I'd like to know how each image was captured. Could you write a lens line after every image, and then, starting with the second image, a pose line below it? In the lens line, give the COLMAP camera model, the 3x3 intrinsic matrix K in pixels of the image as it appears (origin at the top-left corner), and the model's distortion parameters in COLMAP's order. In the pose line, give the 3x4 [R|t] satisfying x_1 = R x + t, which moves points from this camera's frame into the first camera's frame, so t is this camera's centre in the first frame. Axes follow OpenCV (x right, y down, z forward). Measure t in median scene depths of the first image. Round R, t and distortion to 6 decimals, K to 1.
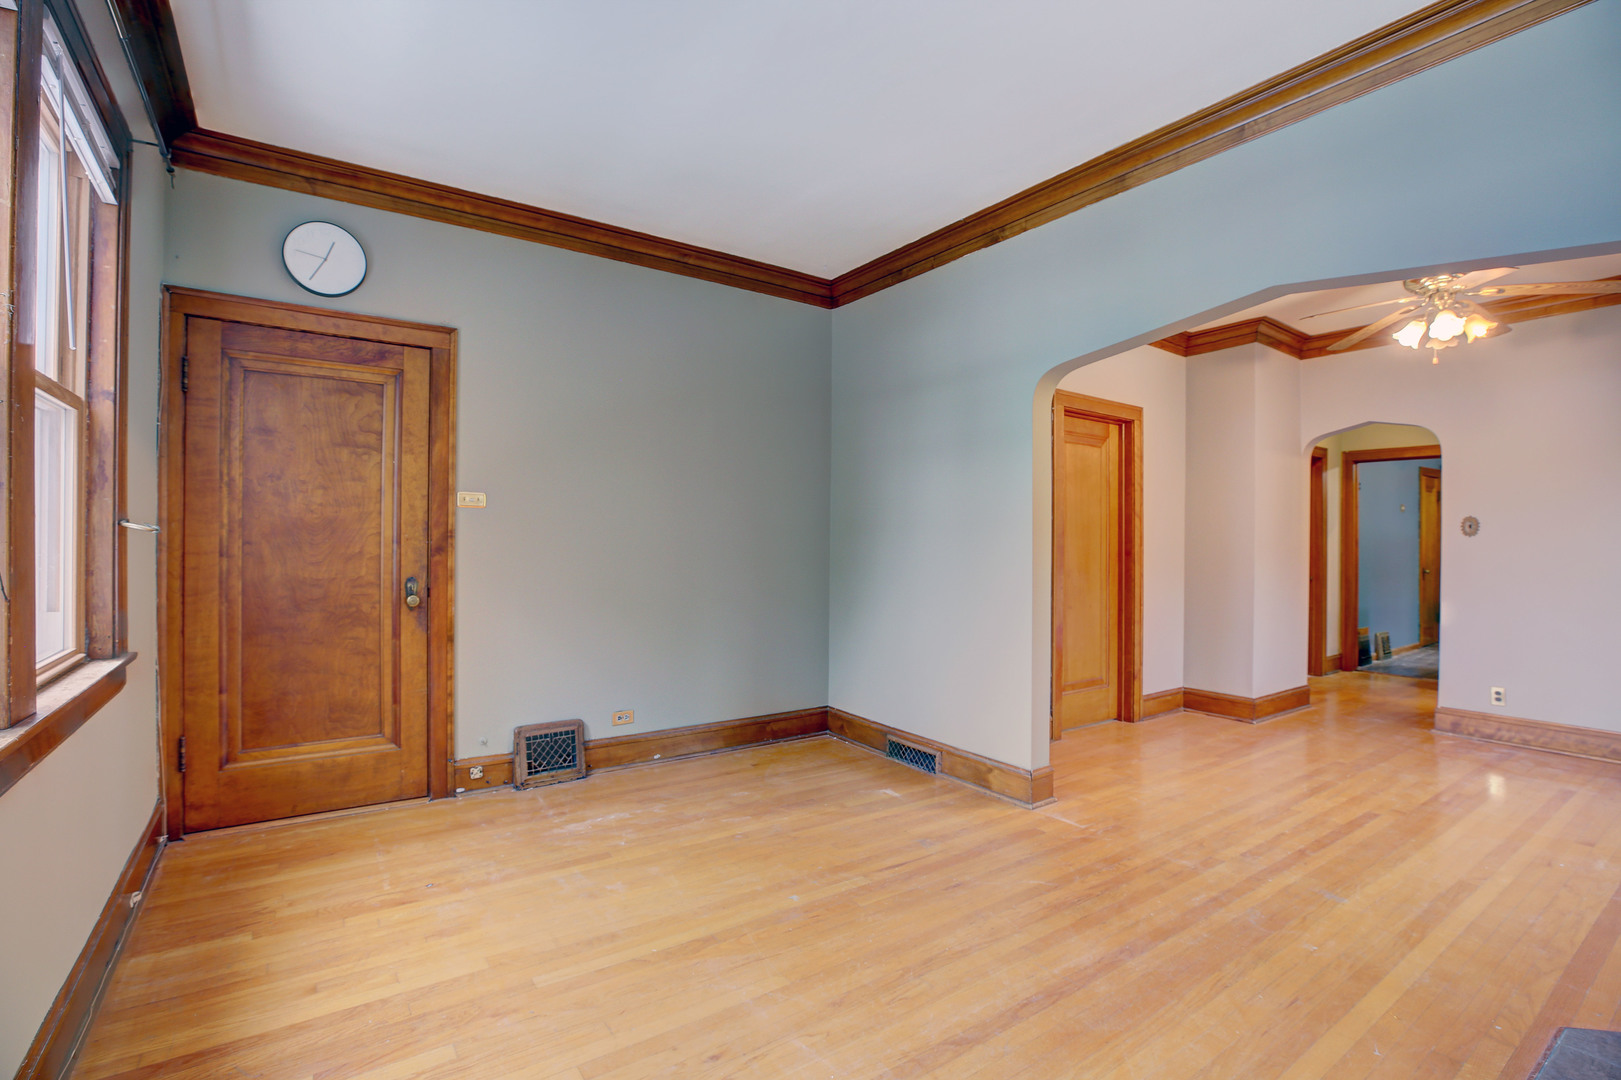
lens RADIAL K [[740.6, 0, 800.7], [0, 740.6, 543.3], [0, 0, 1]] dist [-0.048063, 0.013577]
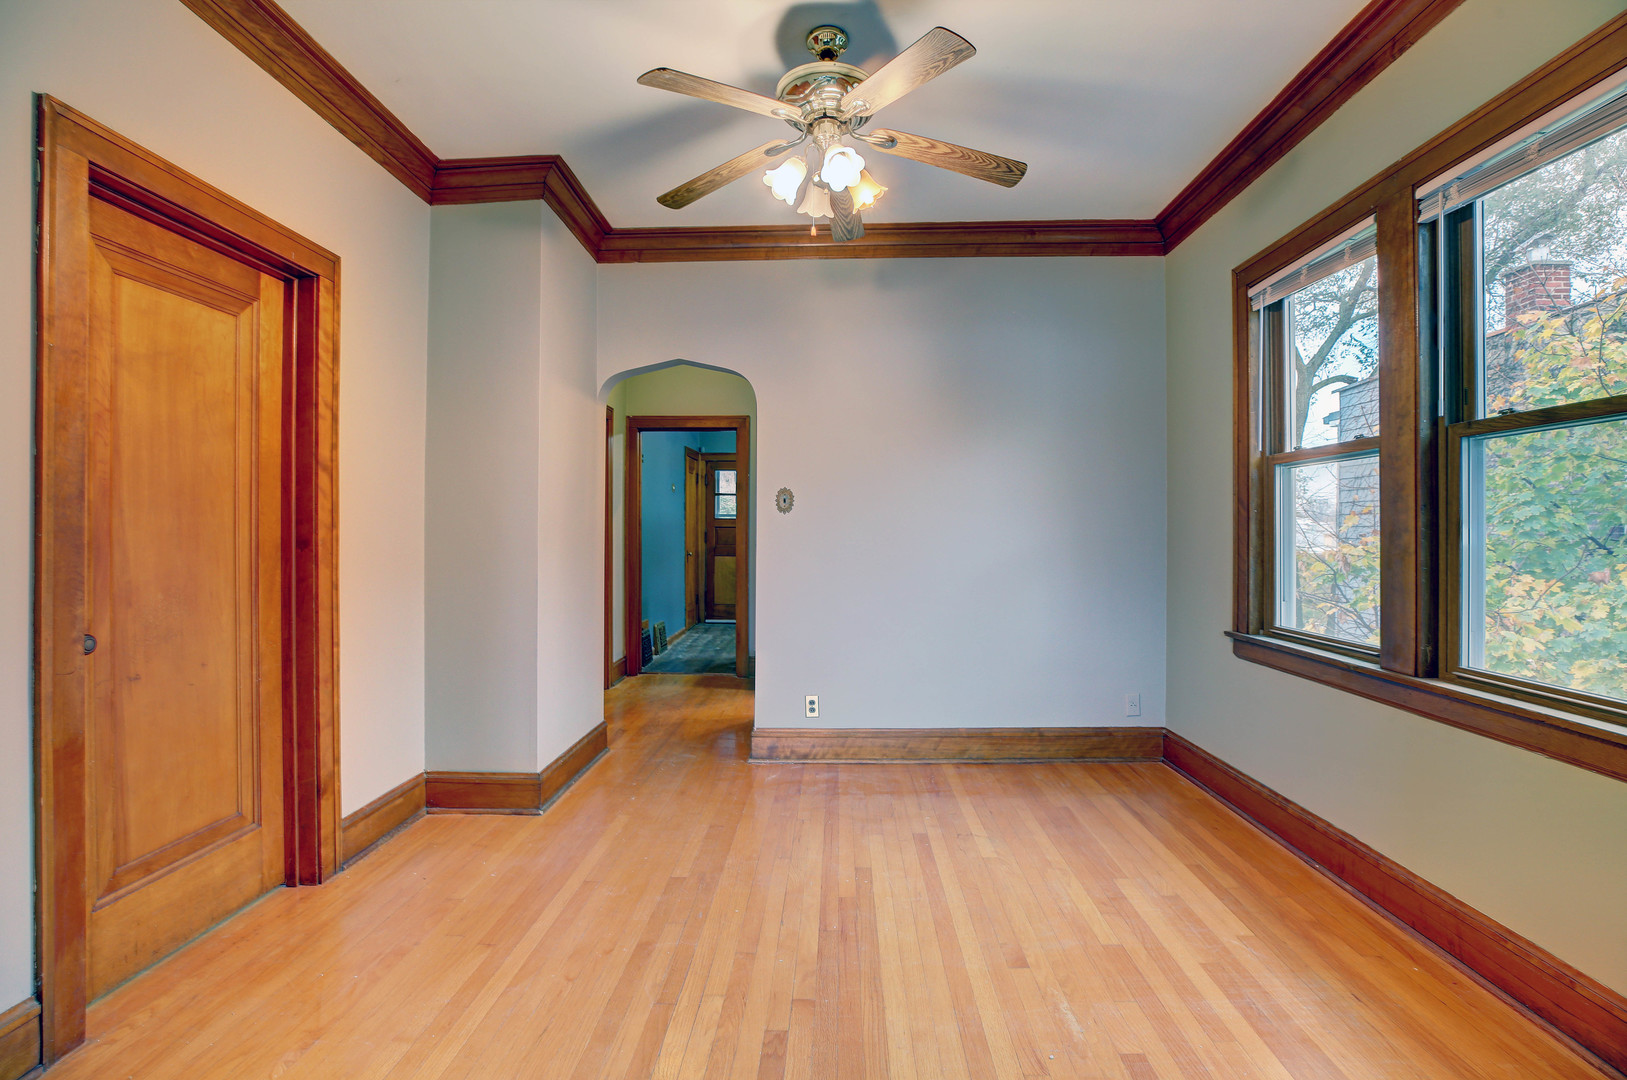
lens RADIAL K [[751.6, 0, 825.9], [0, 751.6, 510.2], [0, 0, 1]] dist [-0.042204, 0.008323]
pose [[0.584647, 0.011164, 0.811211, 0.348610], [0.009682, 0.999738, -0.020736, 0.006931], [-0.811230, 0.019977, 0.584385, 0.594840]]
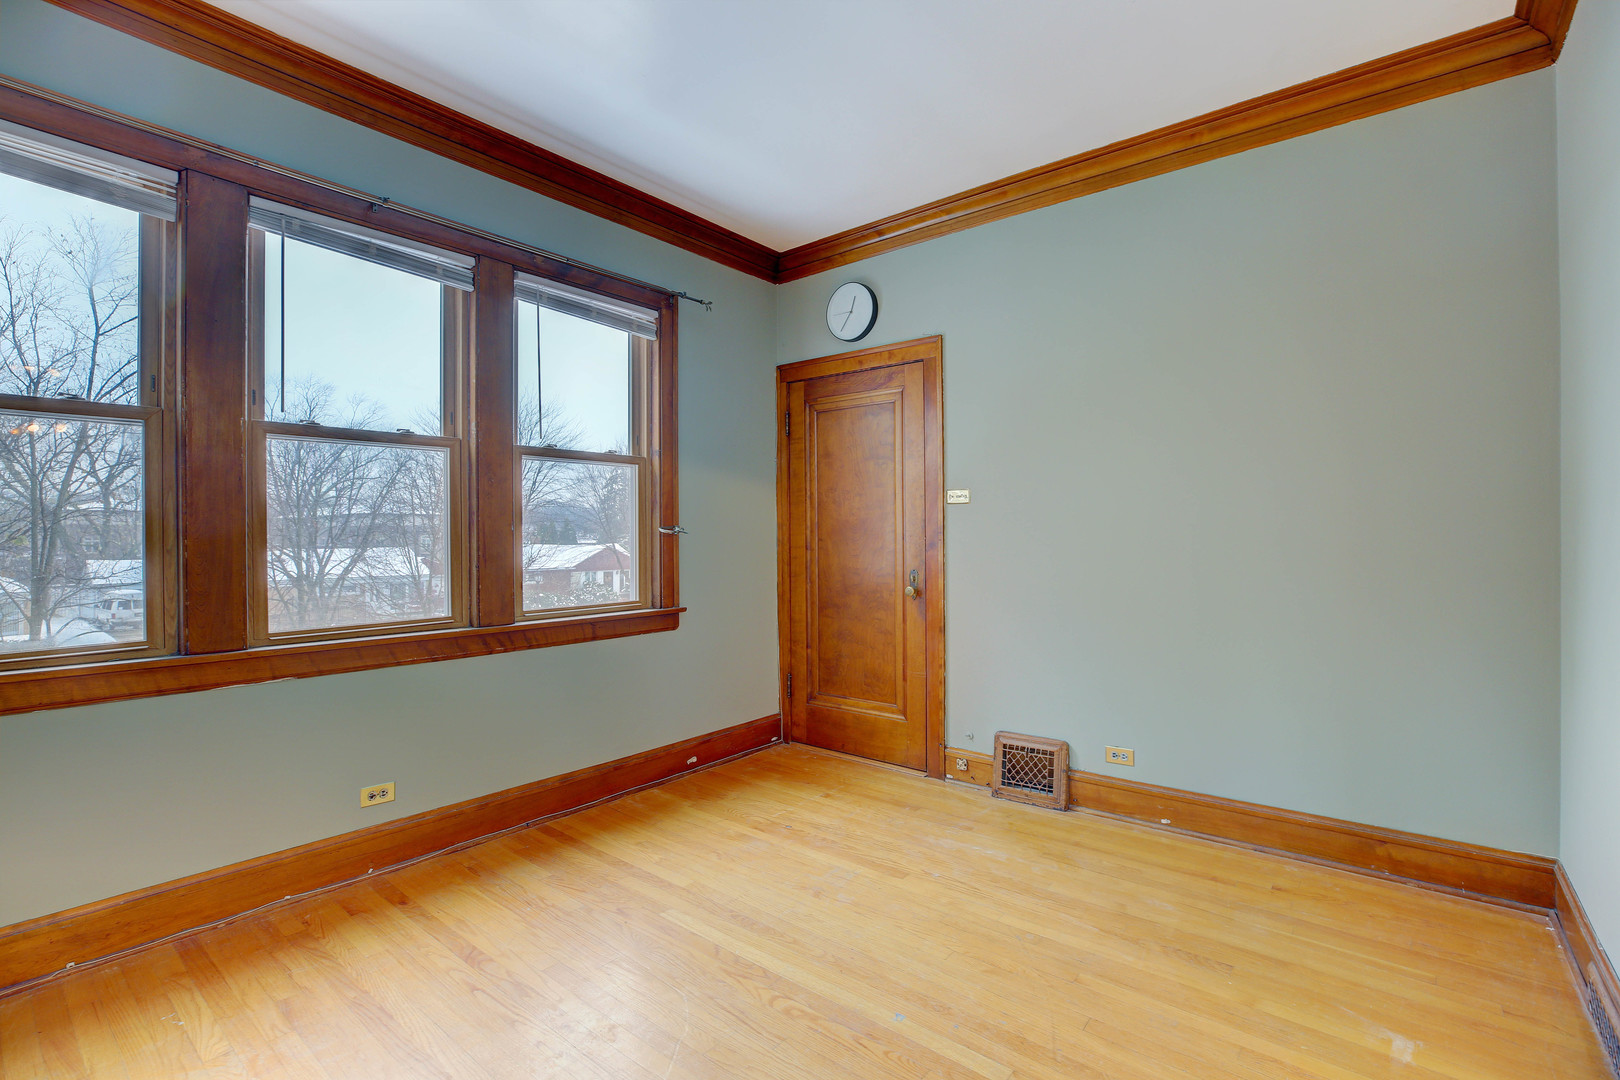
lens RADIAL K [[743.8, 0, 810.0], [0, 743.8, 540.0], [0, 0, 1]] dist [-0.042645, 0.013135]
pose [[0.280099, -0.002475, -0.959968, 0.466792], [0.005226, 0.999986, -0.001053, 0.000999], [0.959957, -0.004721, 0.280108, 0.488164]]
